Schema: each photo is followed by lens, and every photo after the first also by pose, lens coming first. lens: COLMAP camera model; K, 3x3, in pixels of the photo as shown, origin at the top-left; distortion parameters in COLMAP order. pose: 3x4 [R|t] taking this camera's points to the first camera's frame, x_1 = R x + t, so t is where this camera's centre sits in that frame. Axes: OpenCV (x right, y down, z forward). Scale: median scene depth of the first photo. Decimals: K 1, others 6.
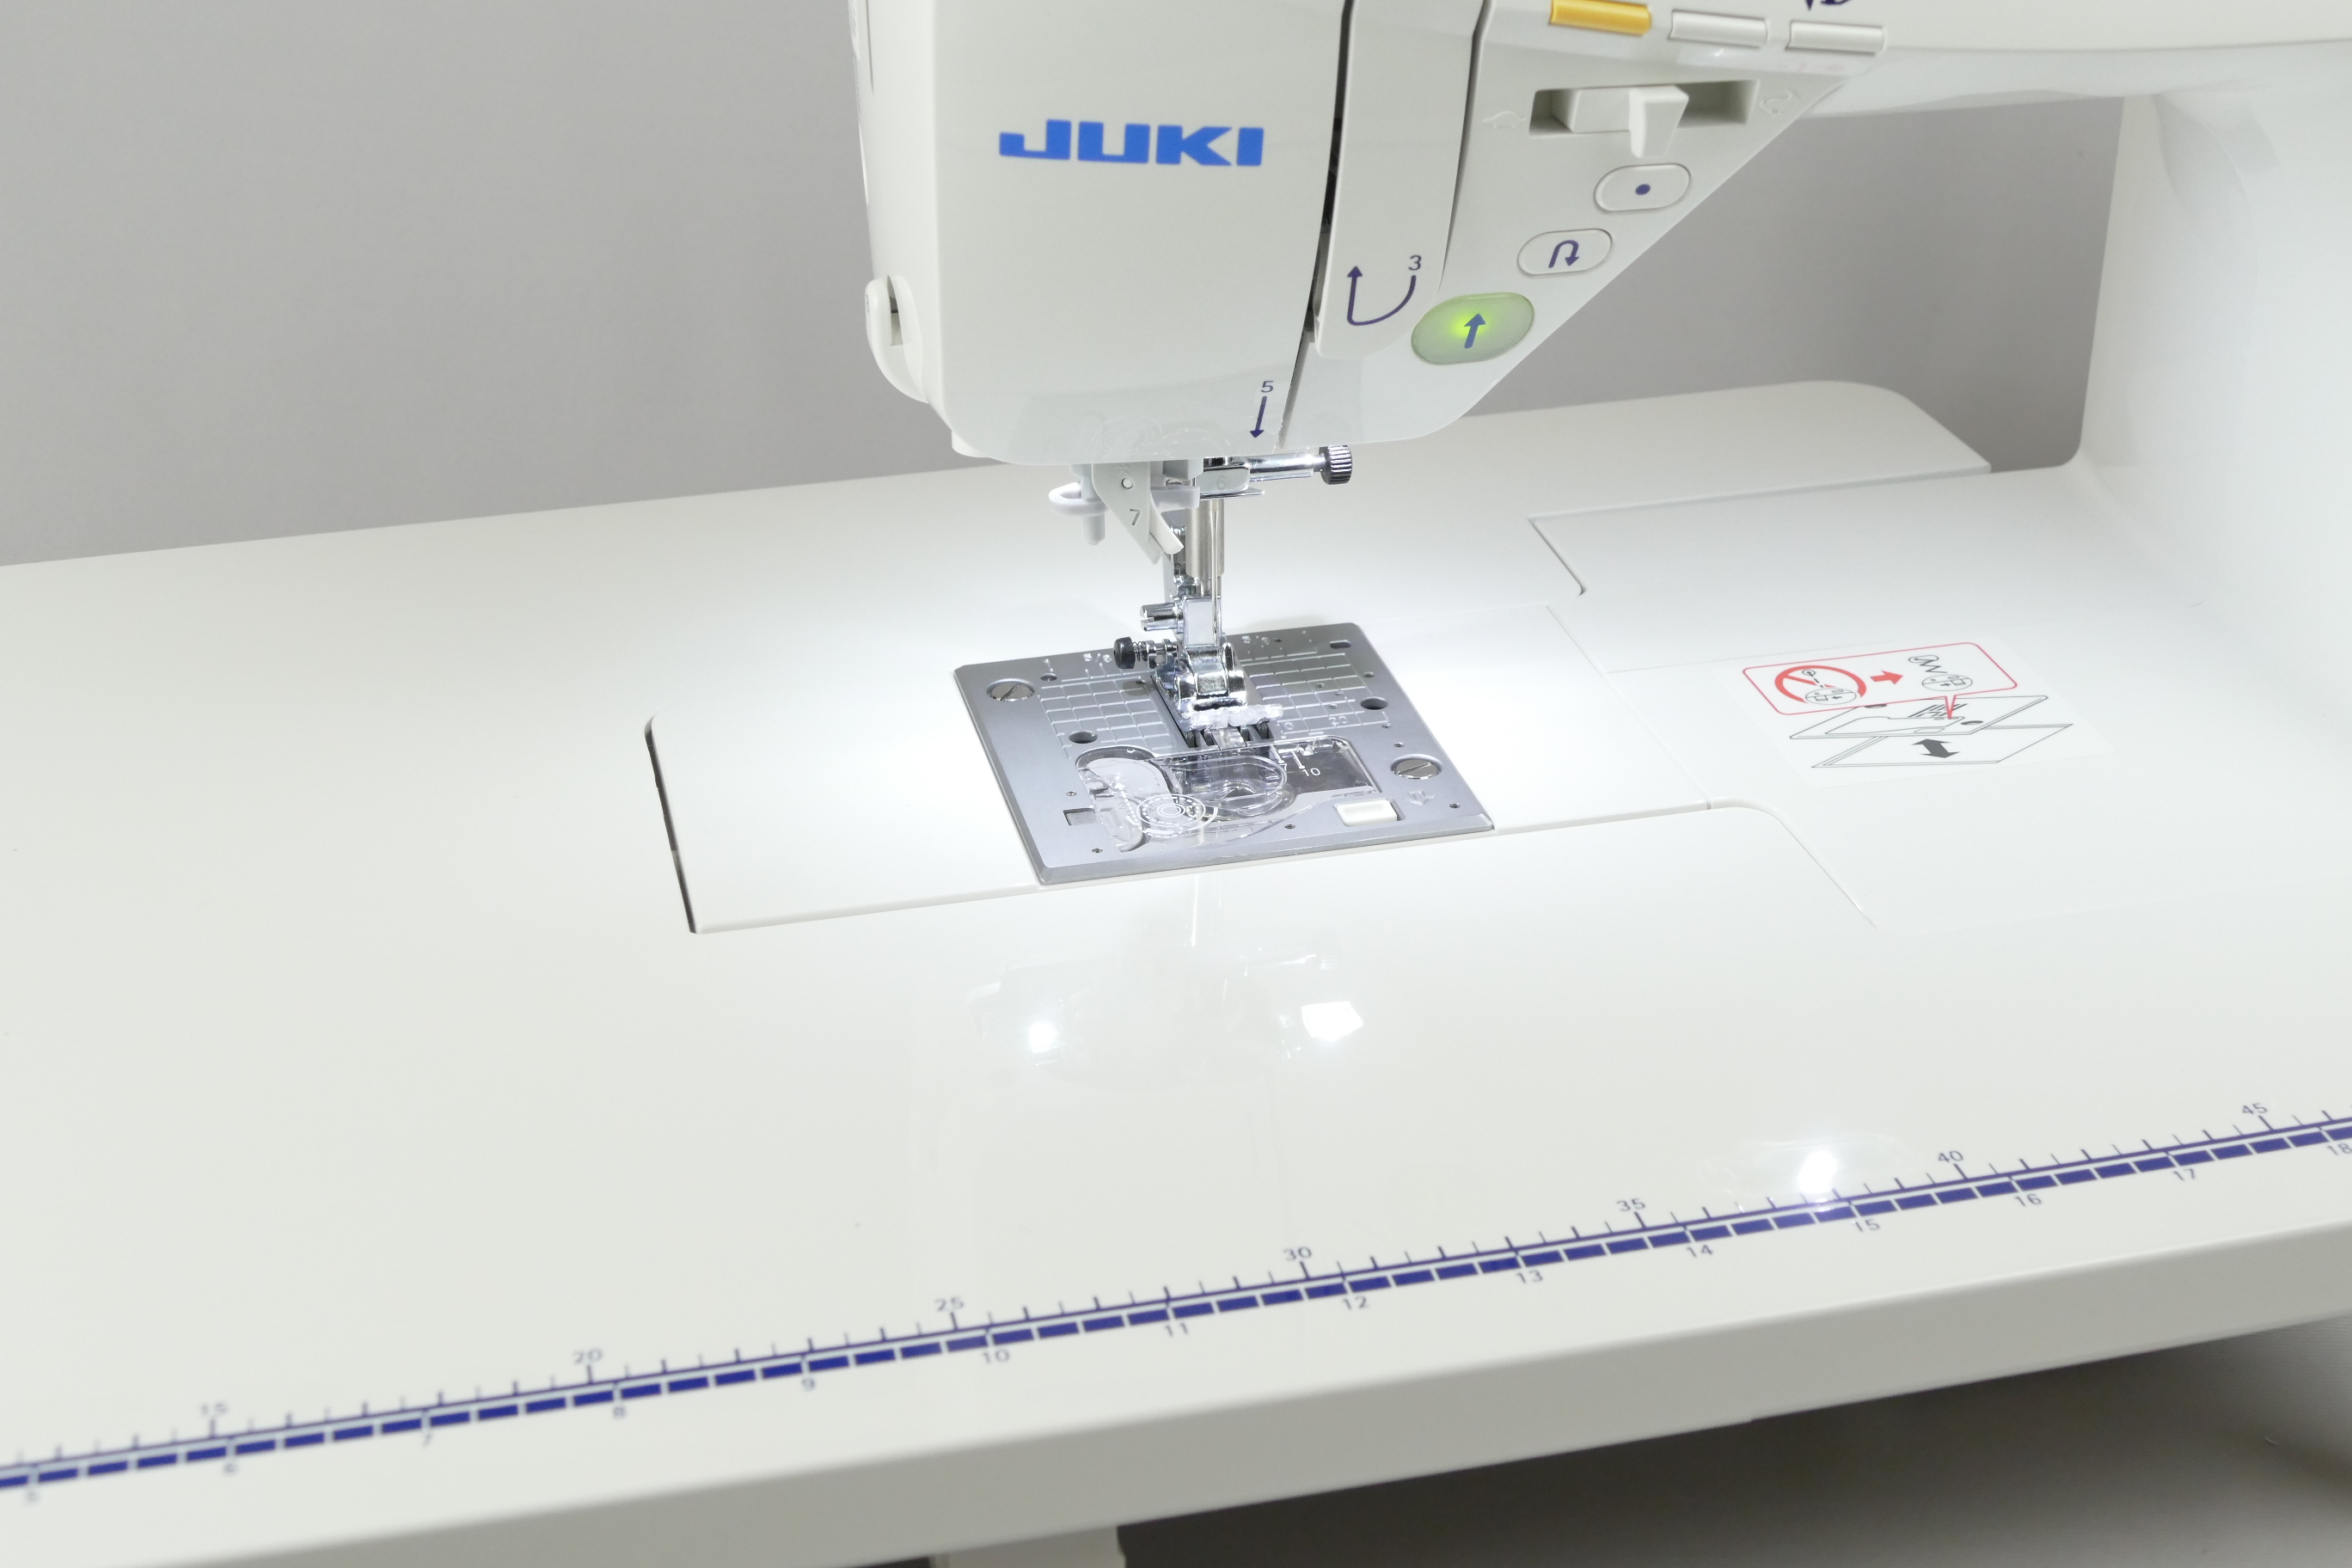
lens RADIAL K [[3432.2, 0, 1176.0], [0, 3432.2, 784.0], [0, 0, 1]] dist [-0.047950, 0.014016]
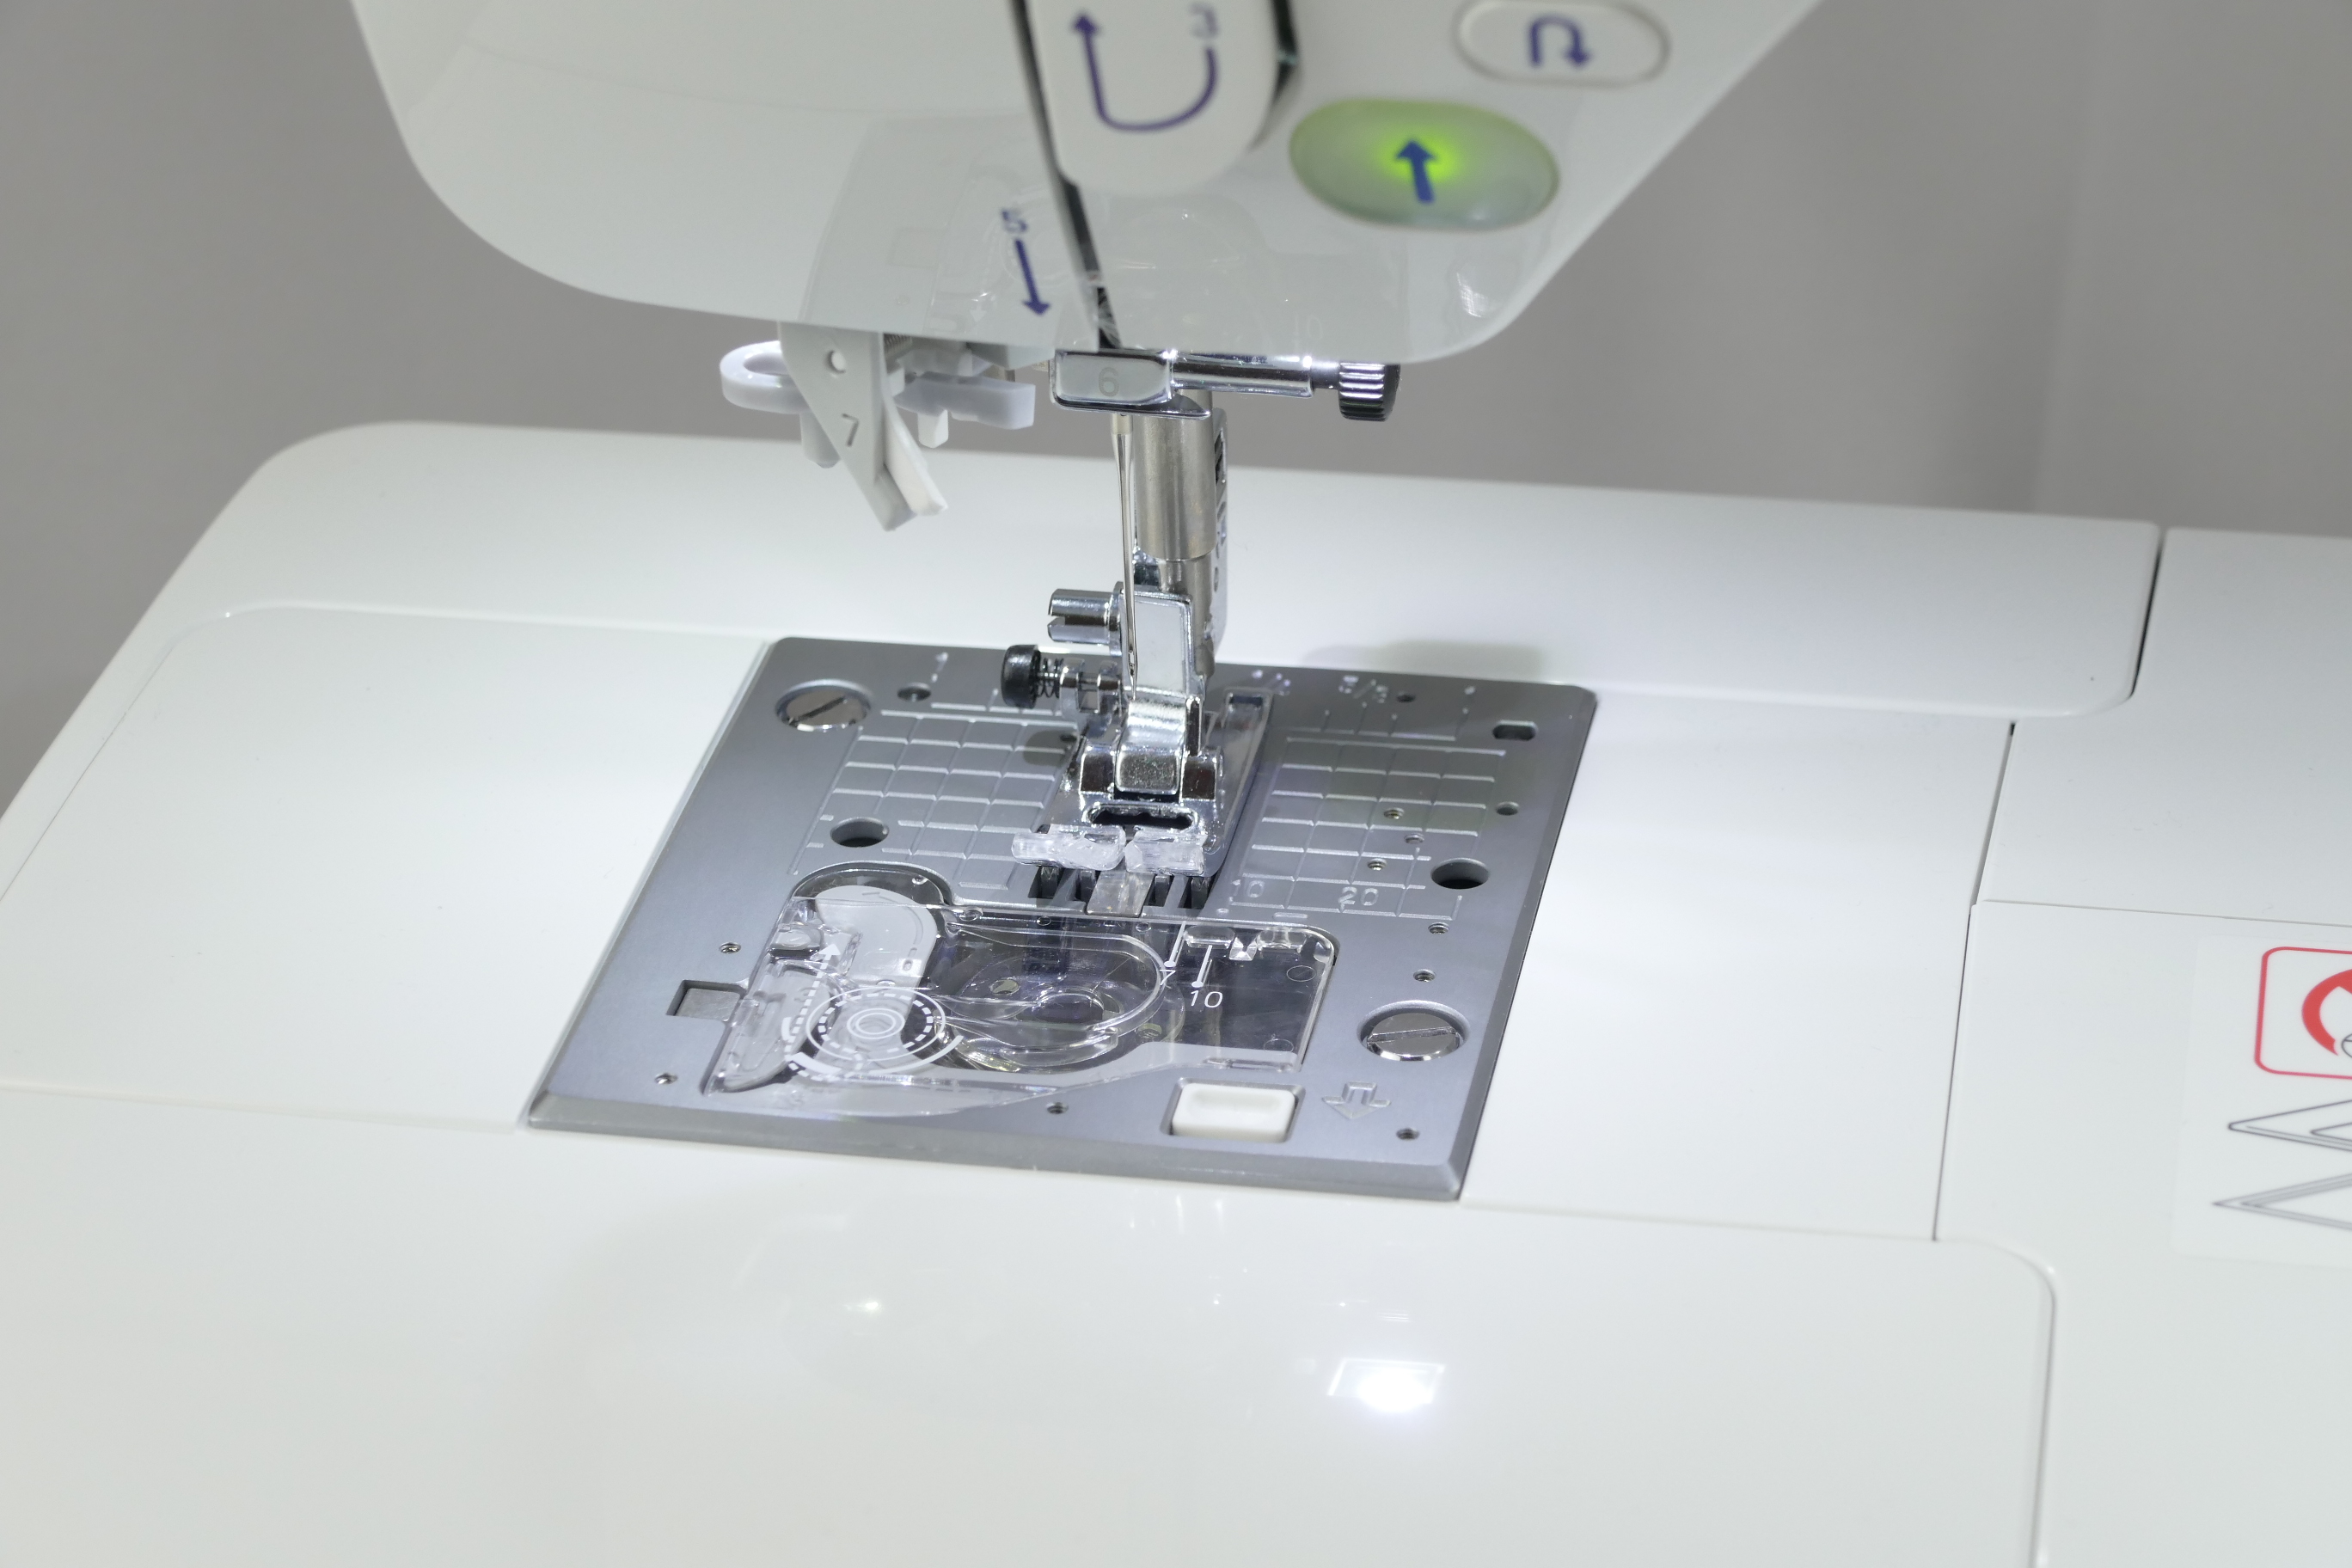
lens RADIAL K [[6305.3, 0, 1176.0], [0, 6305.3, 784.0], [0, 0, 1]] dist [-0.289803, -0.367029]
pose [[0.908887, 0.186384, -0.373075, 0.351781], [-0.166636, 0.982364, 0.084818, -0.105151], [0.382304, -0.014923, 0.923916, 0.174064]]
